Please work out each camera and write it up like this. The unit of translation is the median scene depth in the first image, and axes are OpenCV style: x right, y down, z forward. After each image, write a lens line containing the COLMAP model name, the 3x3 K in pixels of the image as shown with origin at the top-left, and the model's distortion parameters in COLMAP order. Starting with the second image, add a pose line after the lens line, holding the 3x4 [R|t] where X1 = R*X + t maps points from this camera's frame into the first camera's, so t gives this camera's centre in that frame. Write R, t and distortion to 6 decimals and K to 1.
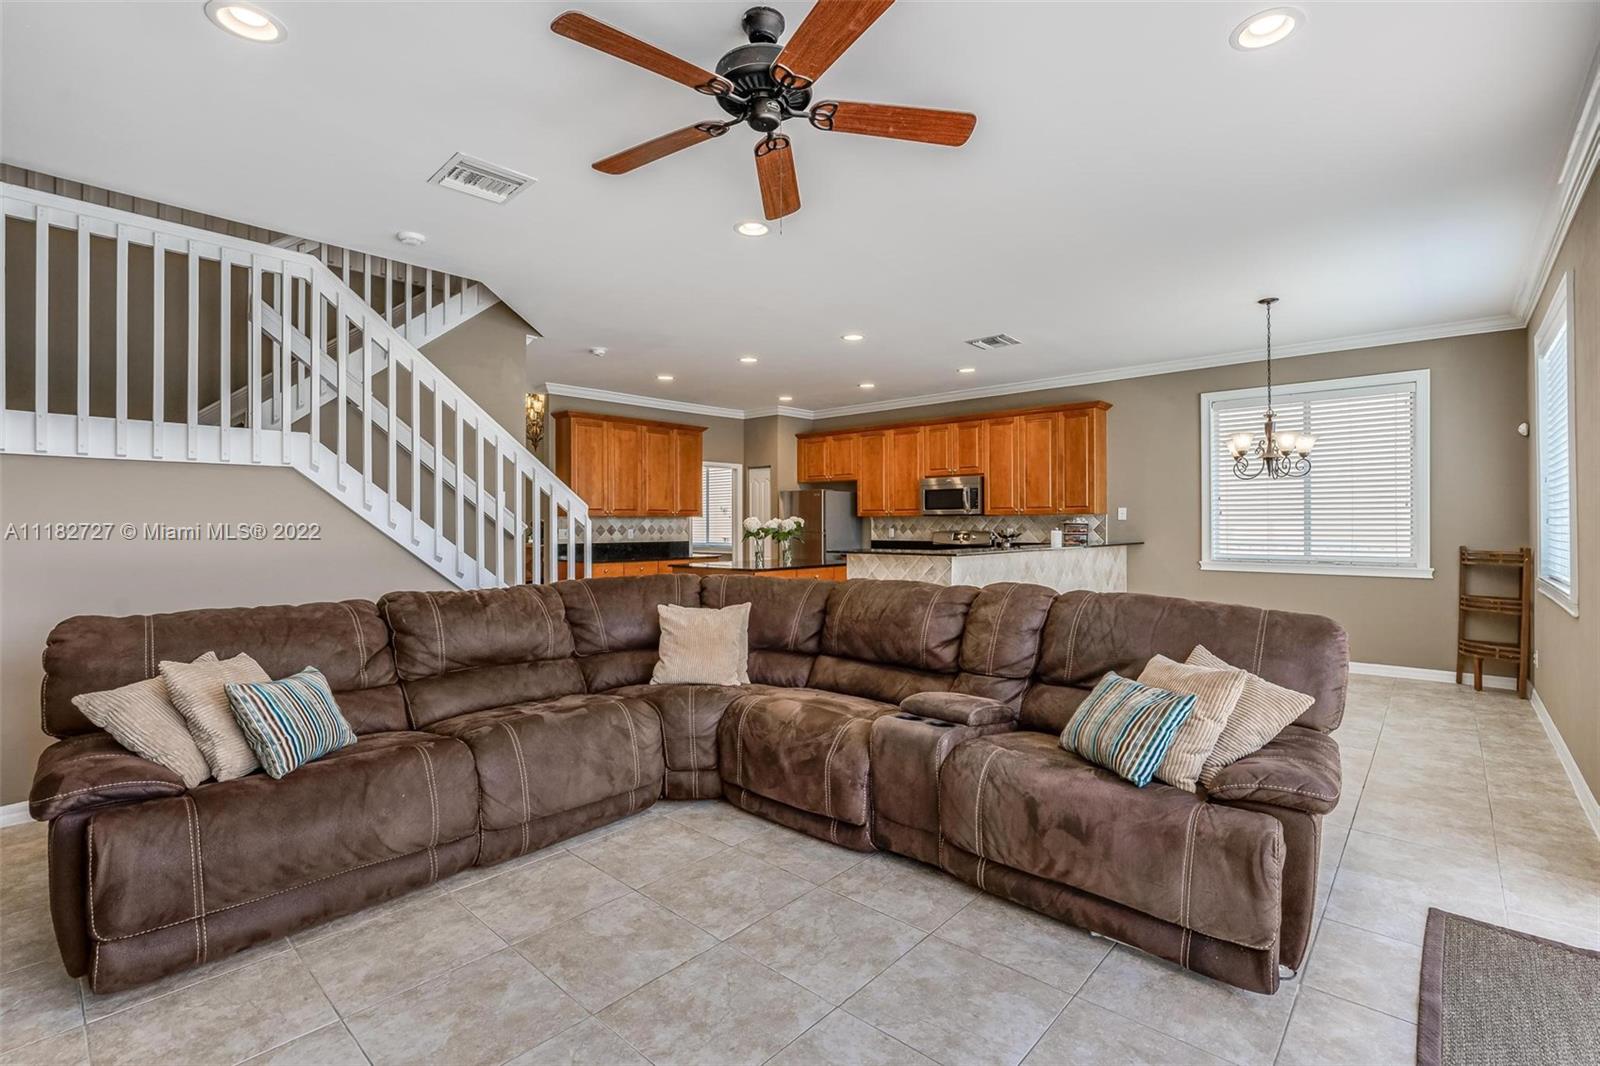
lens RADIAL K [[714.6, 0, 800.0], [0, 714.6, 533.0], [0, 0, 1]] dist [-0.000326, 0.000004]
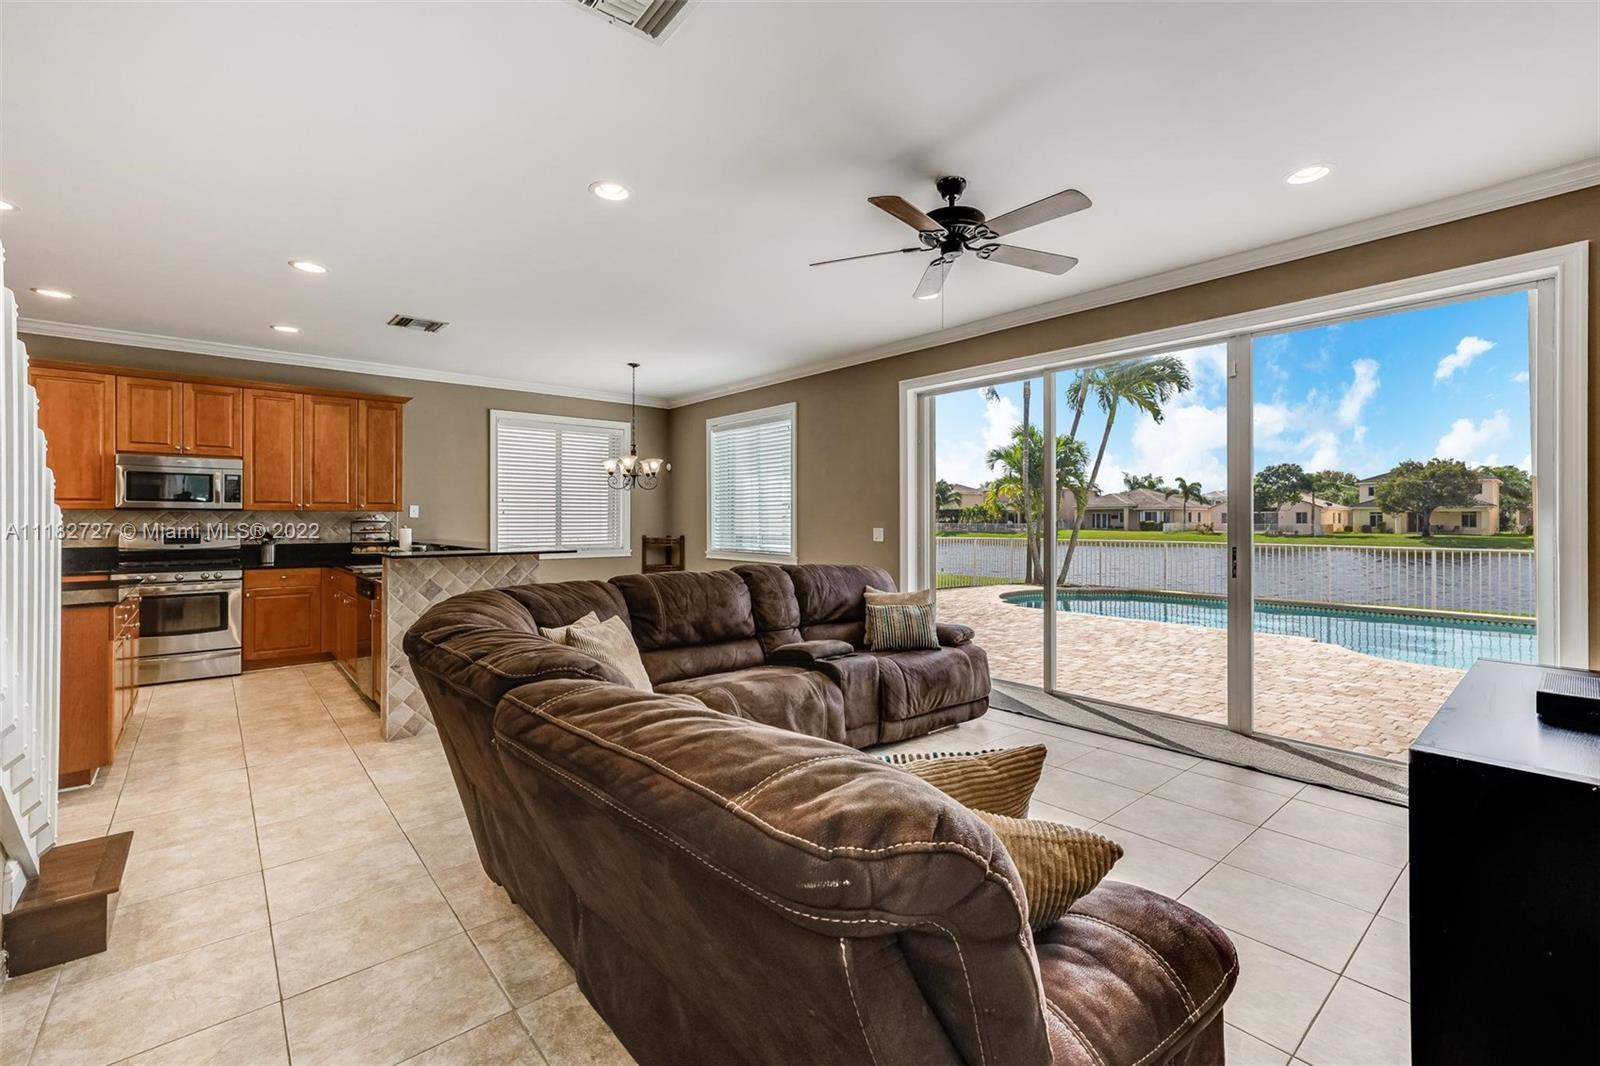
lens RADIAL K [[700.0, 0, 796.0], [0, 700.0, 518.3], [0, 0, 1]] dist [0.000533, 0.000170]
pose [[0.142792, 0.004489, 0.989742, -0.526271], [0.014037, 0.999880, -0.006560, -0.003976], [-0.989653, 0.014830, 0.142712, 0.375513]]
